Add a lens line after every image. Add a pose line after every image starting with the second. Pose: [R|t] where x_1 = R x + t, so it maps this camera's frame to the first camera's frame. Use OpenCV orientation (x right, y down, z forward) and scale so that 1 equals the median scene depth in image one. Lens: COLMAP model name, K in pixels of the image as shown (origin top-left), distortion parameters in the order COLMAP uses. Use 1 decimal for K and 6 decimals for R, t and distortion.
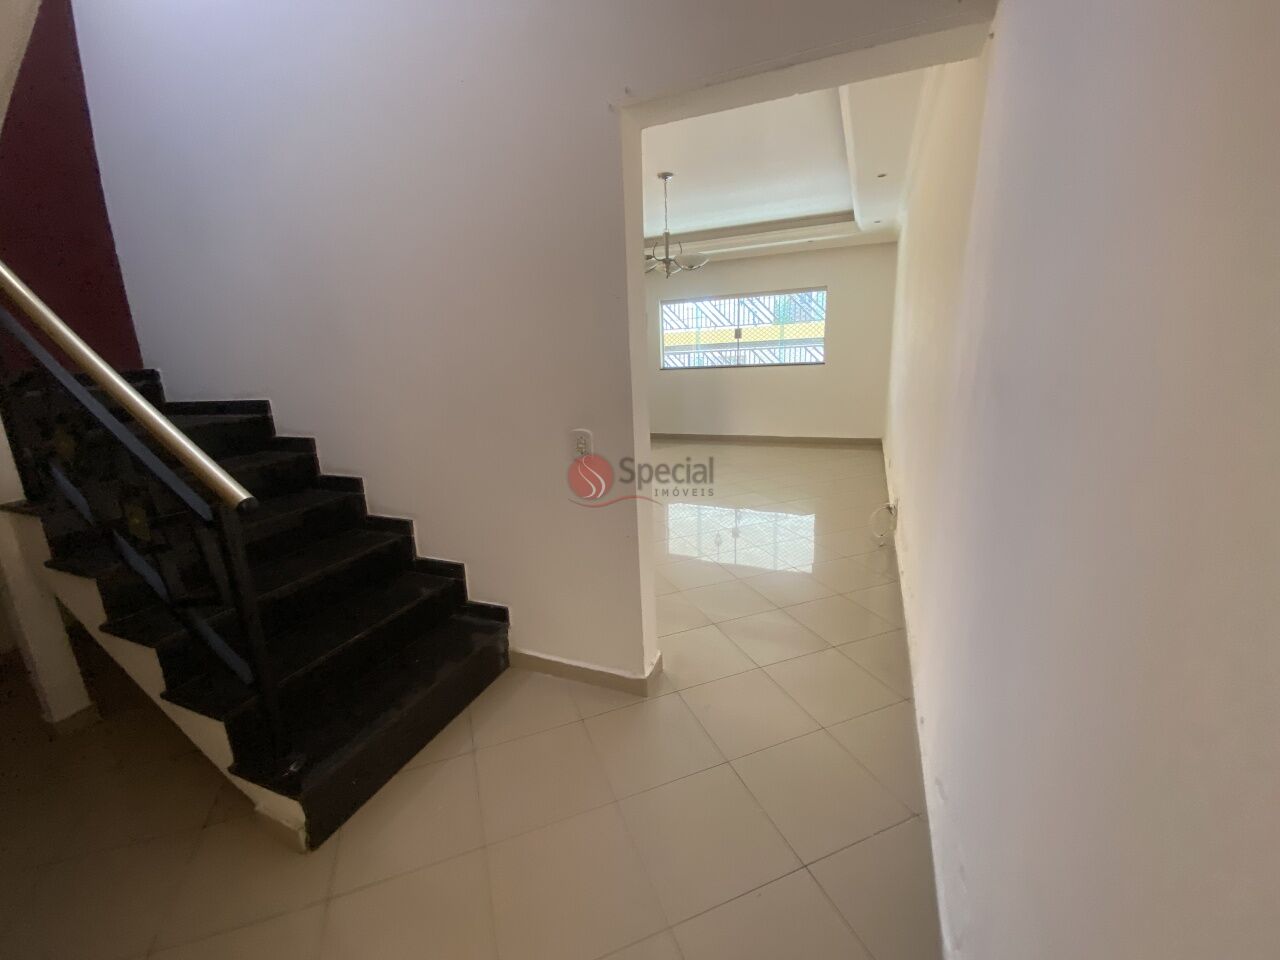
lens RADIAL K [[509.3, 0, 645.9], [0, 509.3, 474.4], [0, 0, 1]] dist [0.017670, -0.018528]
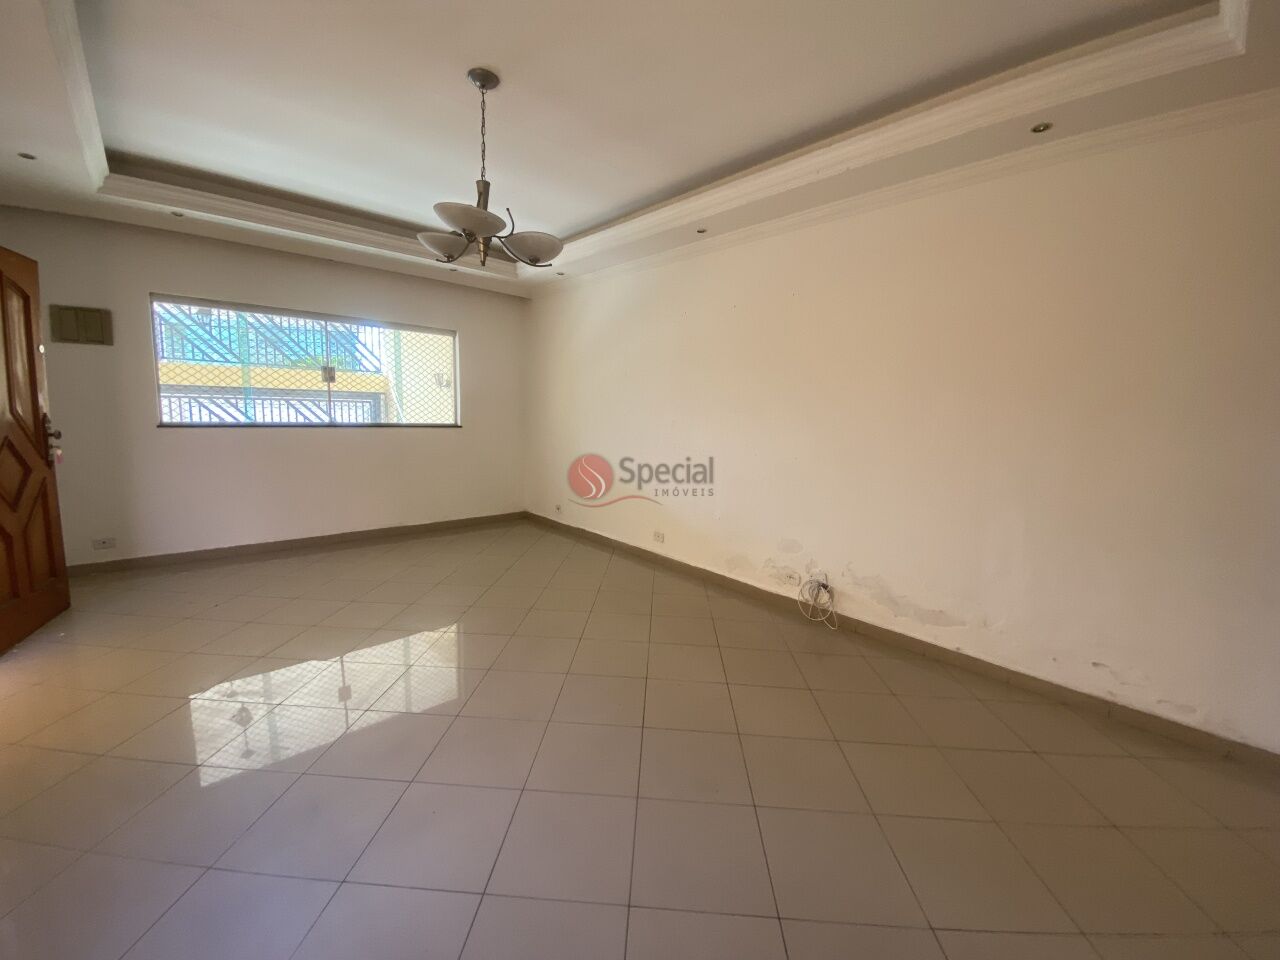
lens RADIAL K [[534.9, 0, 638.4], [0, 534.9, 487.5], [0, 0, 1]] dist [0.000656, -0.000282]
pose [[0.444697, -0.066303, 0.893224, -0.236974], [0.158182, 0.987395, -0.005458, -0.070197], [-0.881603, 0.143719, 0.449579, 0.363593]]
